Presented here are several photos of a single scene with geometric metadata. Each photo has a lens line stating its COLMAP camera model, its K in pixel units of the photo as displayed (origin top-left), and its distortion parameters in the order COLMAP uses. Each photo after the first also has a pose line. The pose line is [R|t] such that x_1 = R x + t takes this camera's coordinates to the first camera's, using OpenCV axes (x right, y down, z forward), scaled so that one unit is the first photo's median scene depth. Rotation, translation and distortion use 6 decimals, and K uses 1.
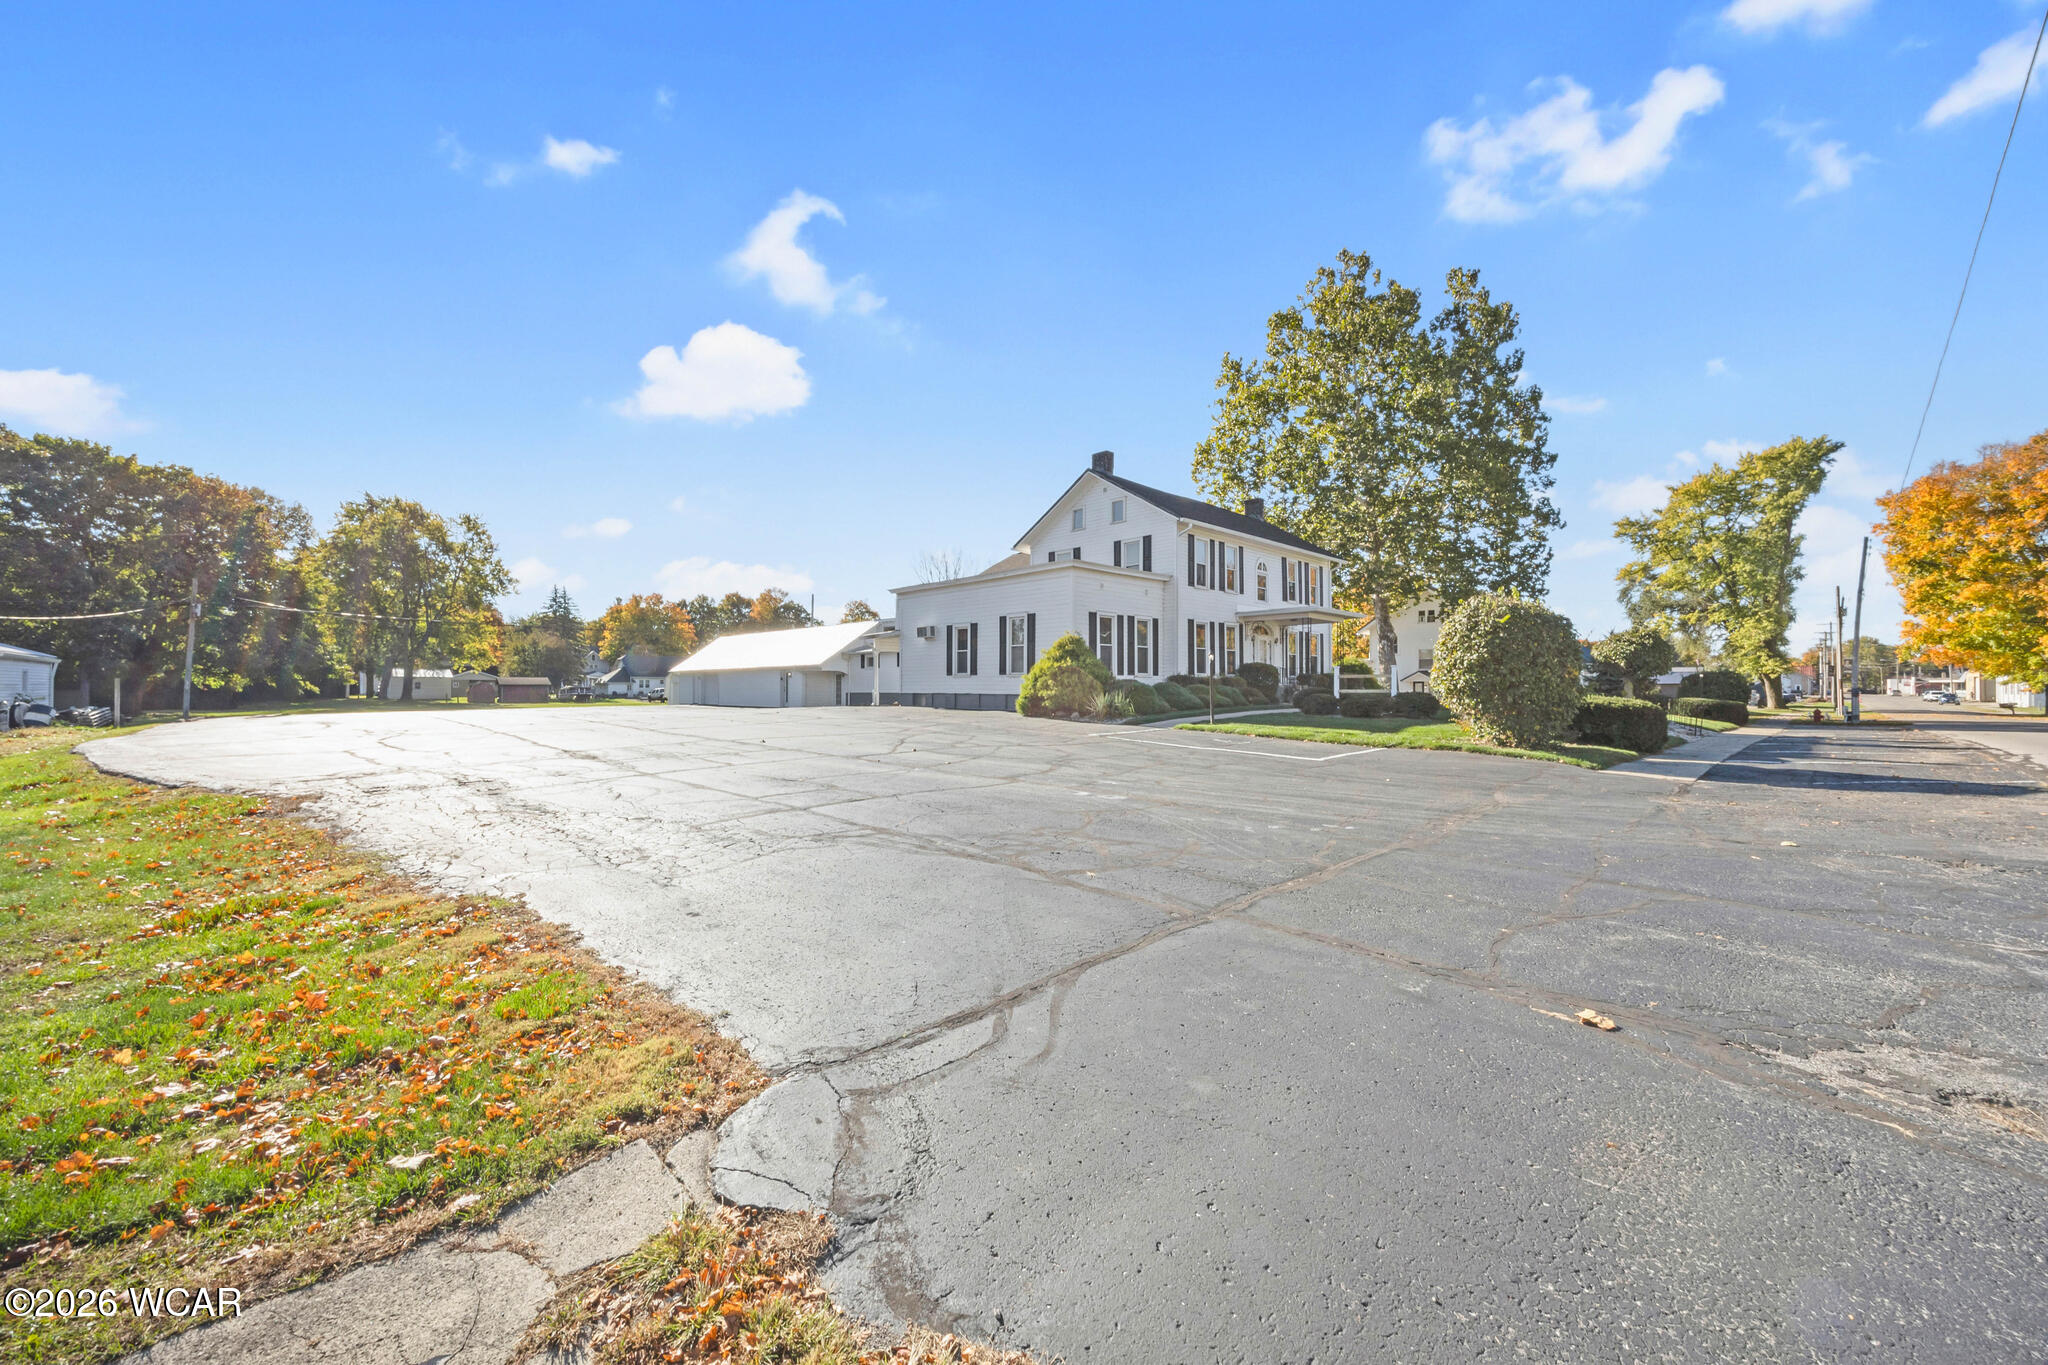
lens RADIAL K [[793.2, 0, 1029.0], [0, 793.2, 683.3], [0, 0, 1]] dist [-0.002292, -0.000267]
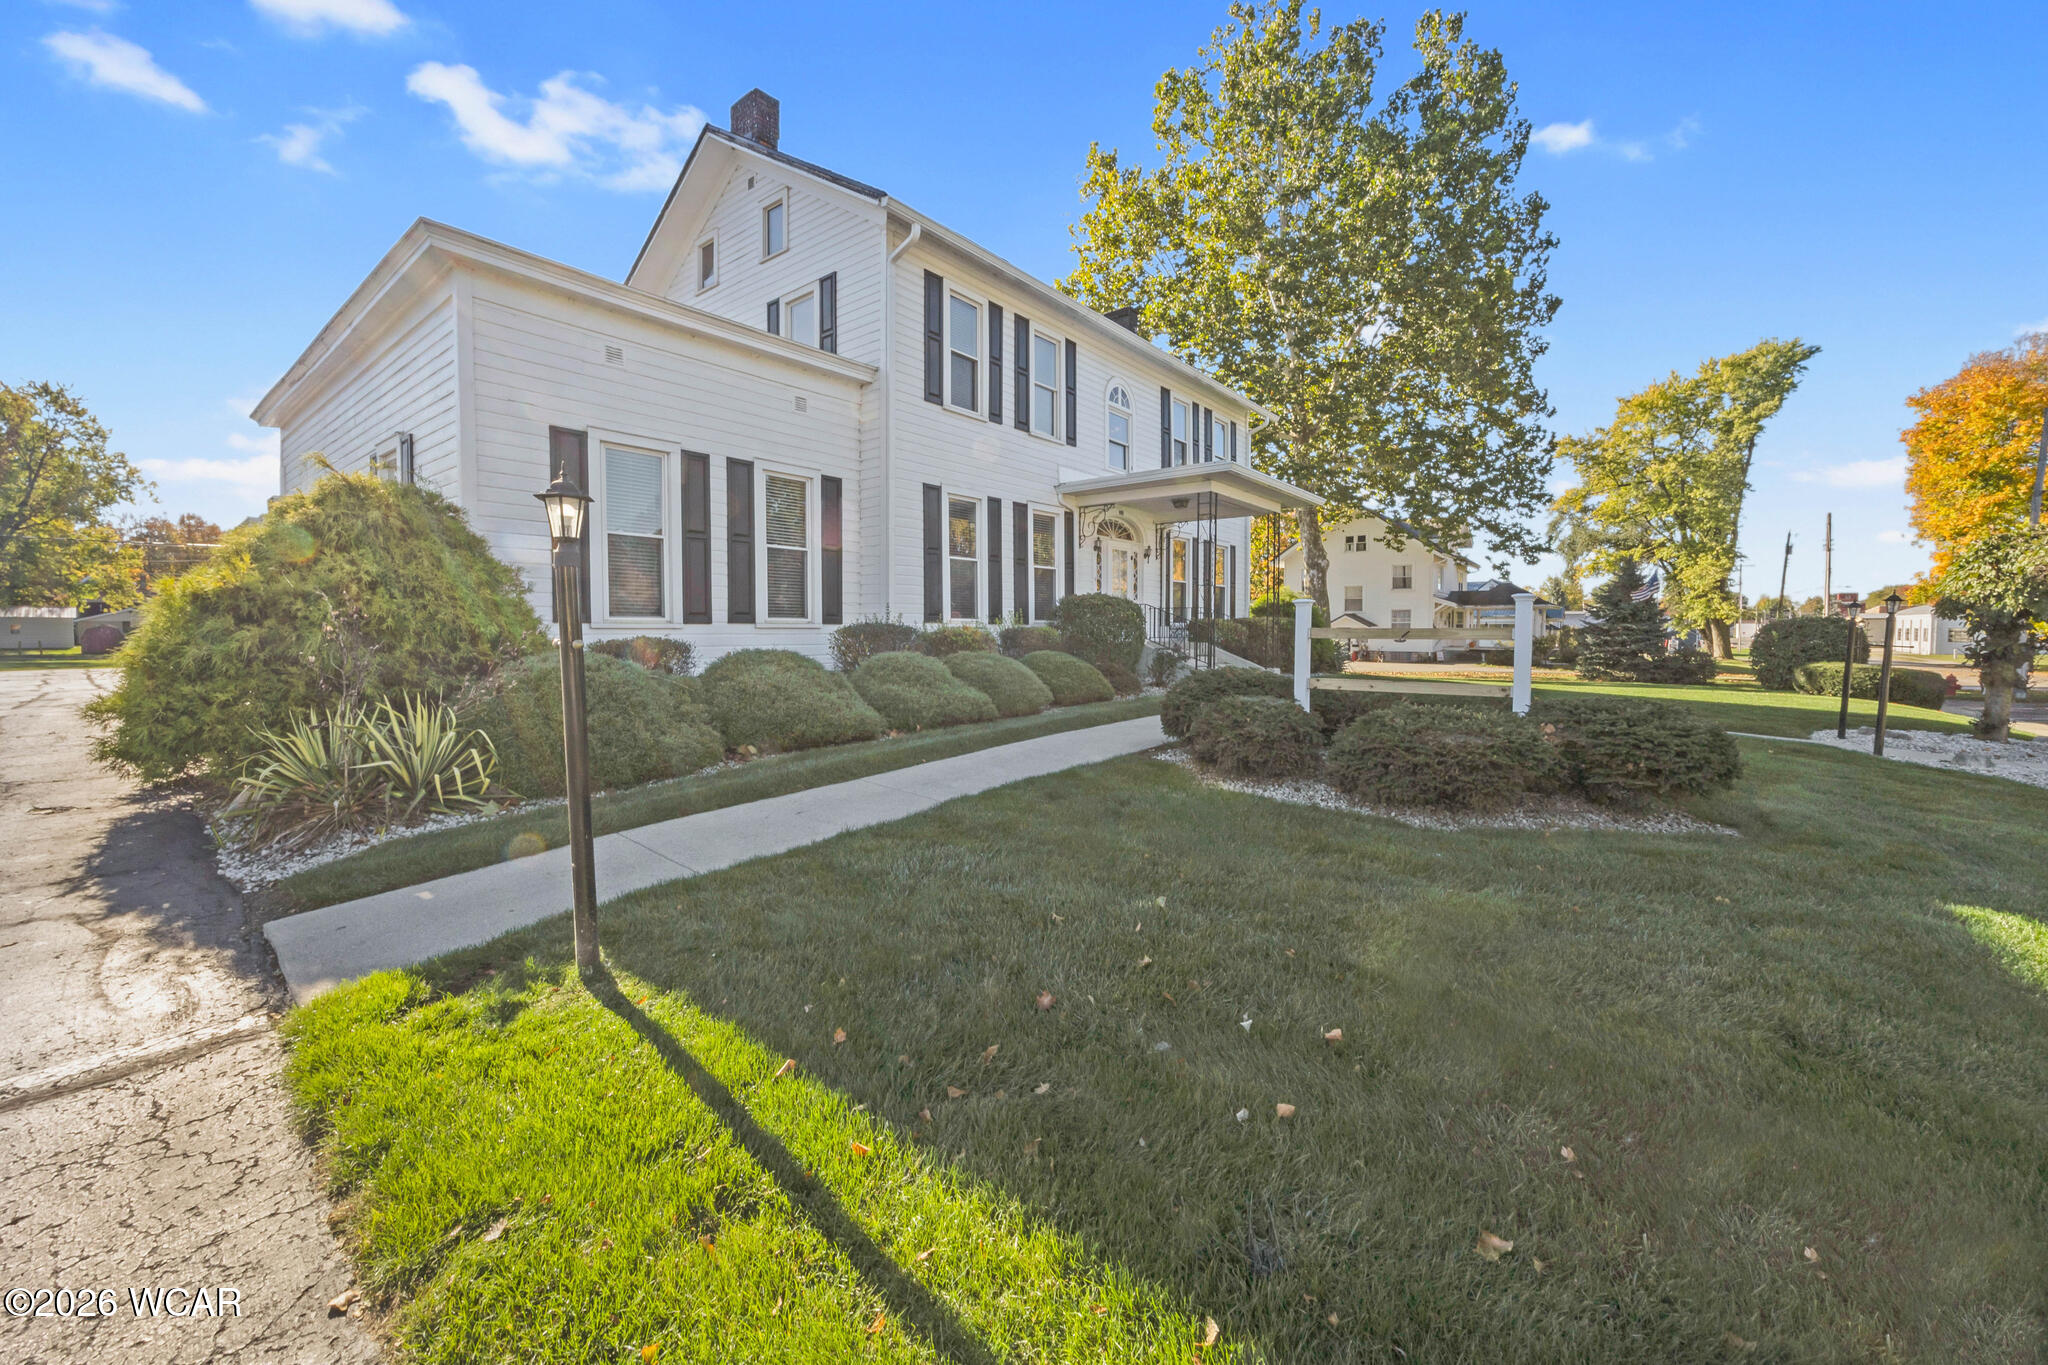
lens RADIAL K [[793.2, 0, 1034.2], [0, 793.2, 661.8], [0, 0, 1]] dist [-0.002292, -0.000267]
pose [[0.991980, -0.003048, 0.126357, 0.124138], [-0.002834, 0.998921, 0.046346, -0.005852], [-0.126362, -0.046332, 0.990902, 0.357584]]
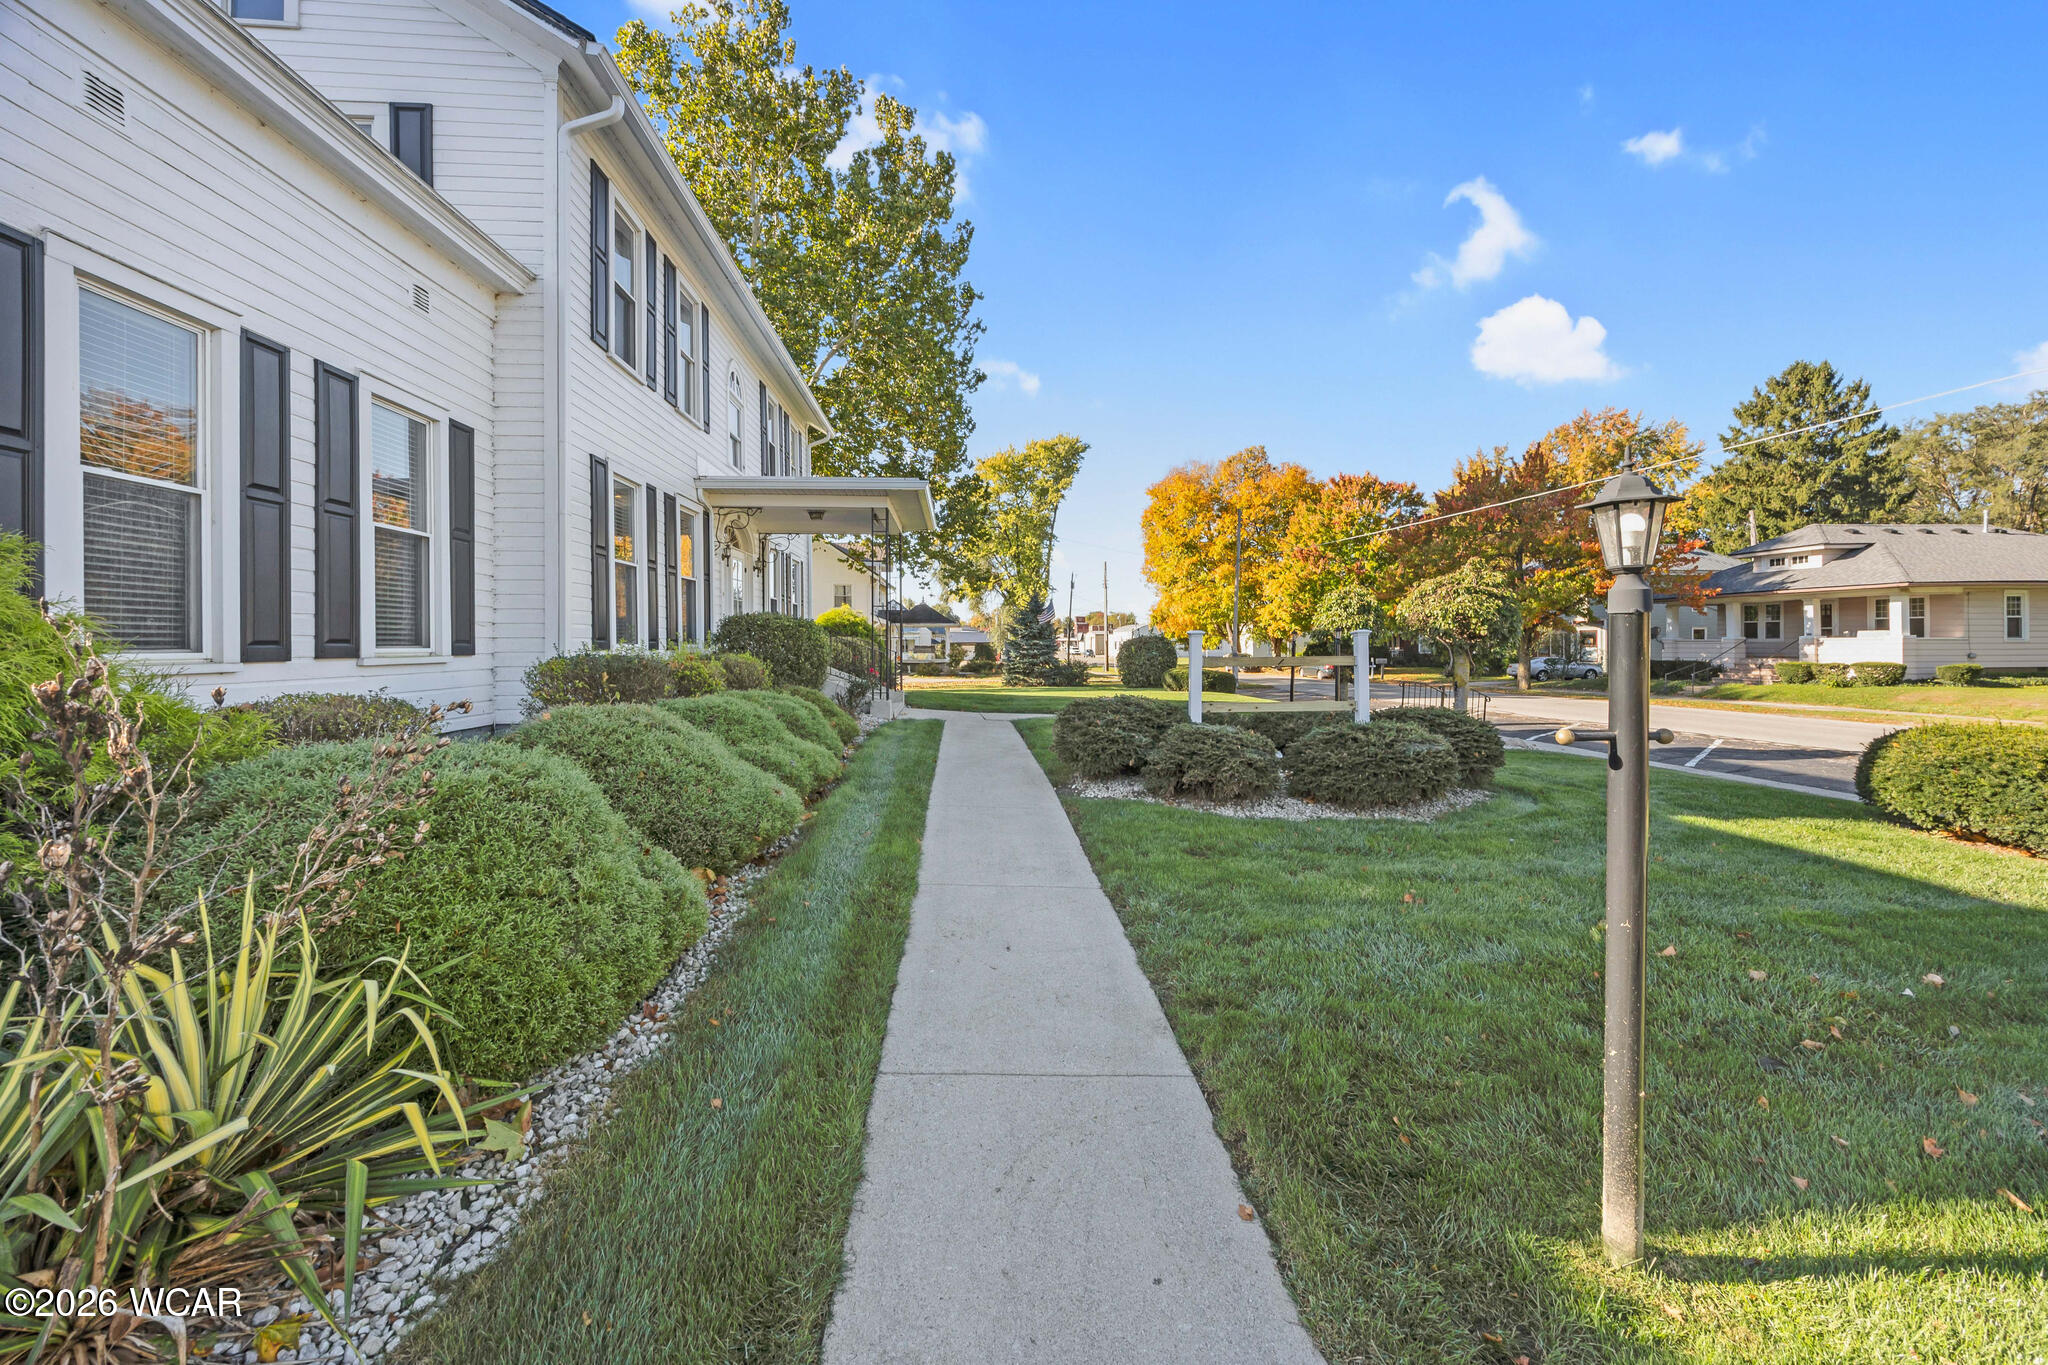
lens RADIAL K [[793.2, 0, 1030.5], [0, 793.2, 640.4], [0, 0, 1]] dist [-0.002292, -0.000267]
pose [[0.636437, -0.001053, 0.771328, 0.049288], [0.000684, 0.999999, 0.000801, -0.008821], [-0.771328, 0.000018, 0.636438, 0.422461]]
